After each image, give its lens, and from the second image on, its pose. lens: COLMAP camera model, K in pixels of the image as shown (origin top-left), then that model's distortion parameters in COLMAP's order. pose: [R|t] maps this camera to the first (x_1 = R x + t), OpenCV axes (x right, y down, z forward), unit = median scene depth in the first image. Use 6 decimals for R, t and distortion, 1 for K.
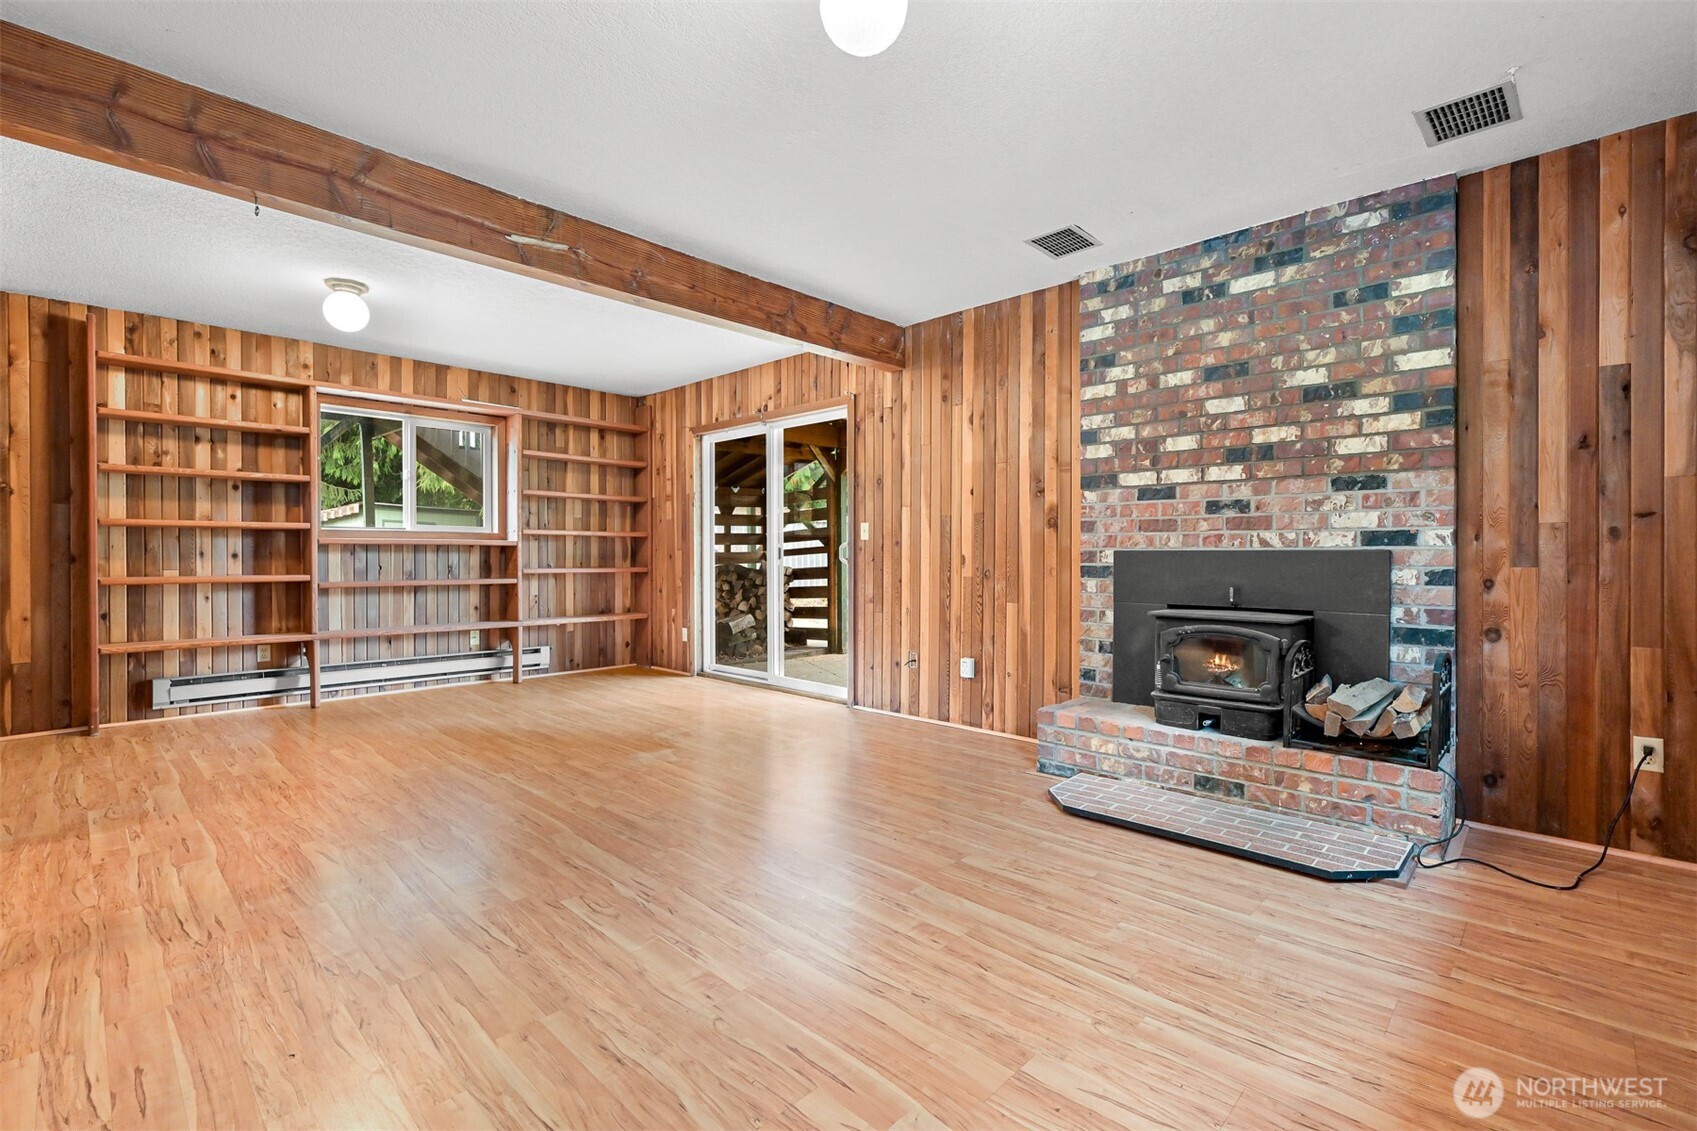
lens RADIAL K [[746.4, 0, 858.1], [0, 746.4, 560.2], [0, 0, 1]] dist [-0.001334, -0.000110]
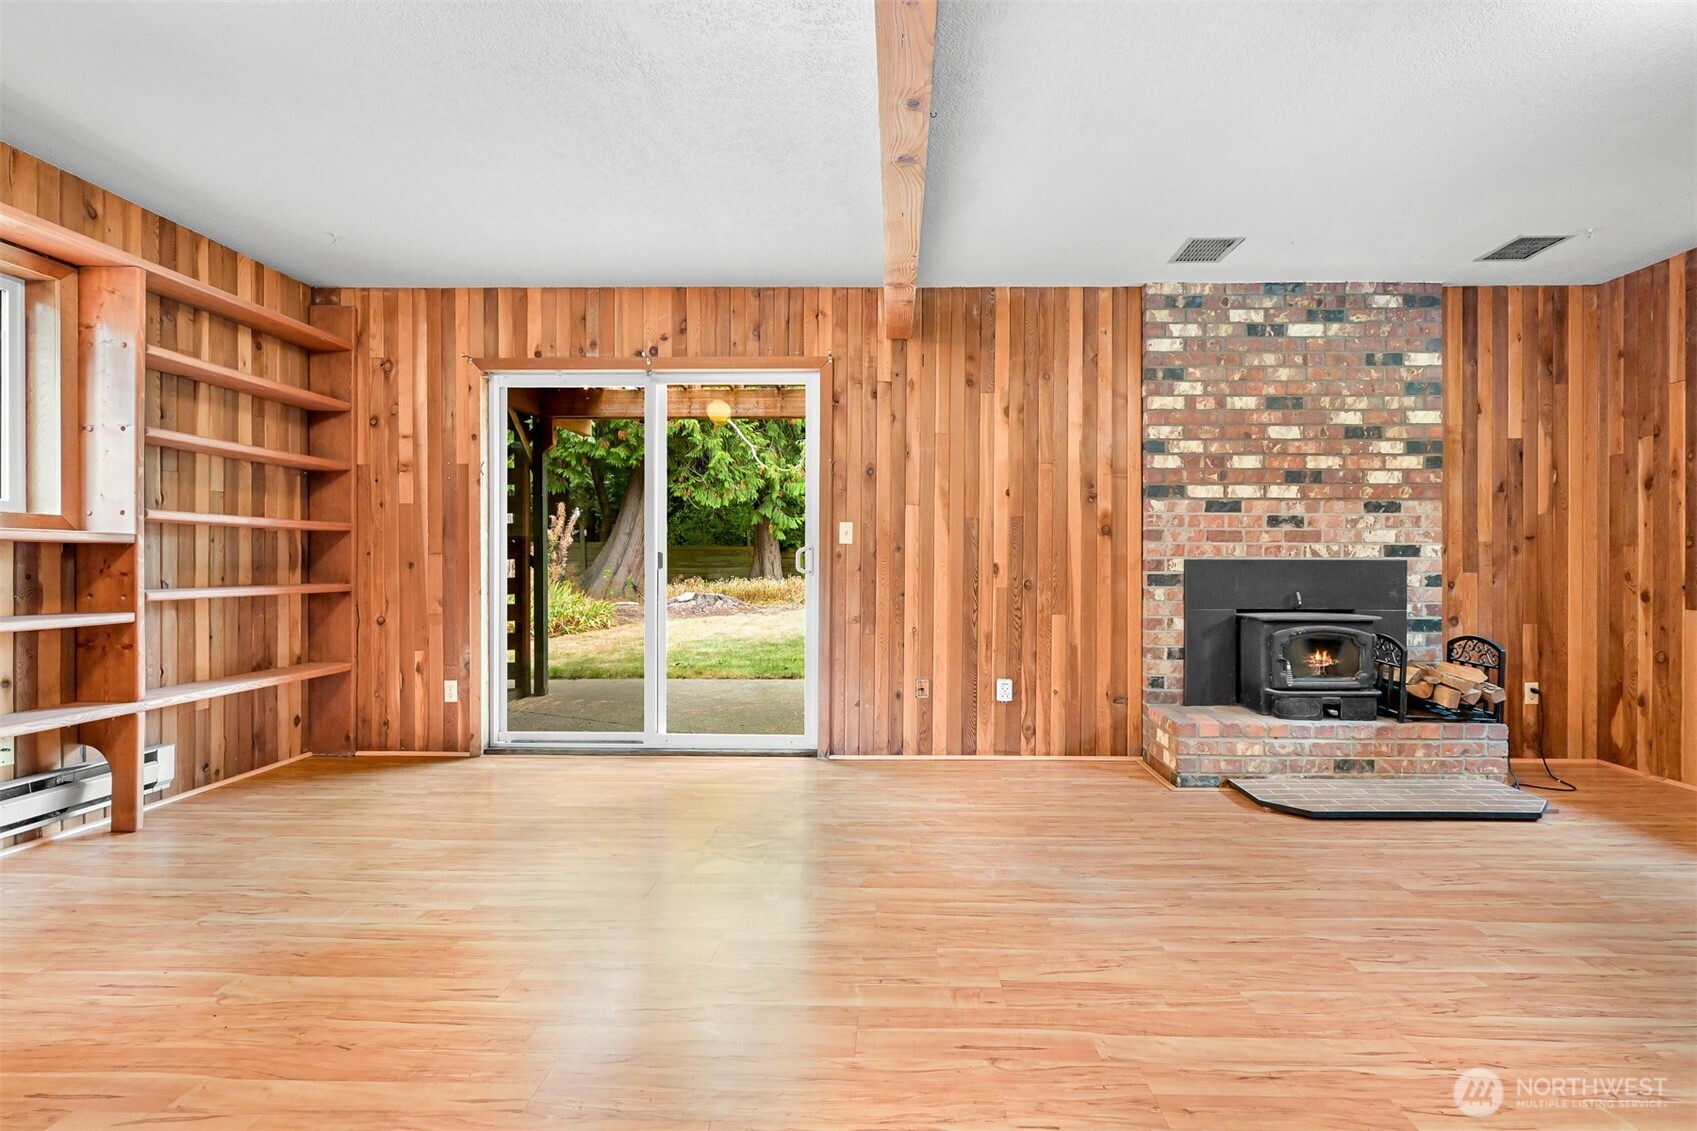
lens RADIAL K [[773.8, 0, 885.5], [0, 773.8, 563.6], [0, 0, 1]] dist [-0.001953, 0.000123]
pose [[0.738184, -0.001240, 0.674598, -0.670177], [0.002956, 0.999995, -0.001397, -0.006593], [-0.674593, 0.003026, 0.738184, 0.479813]]
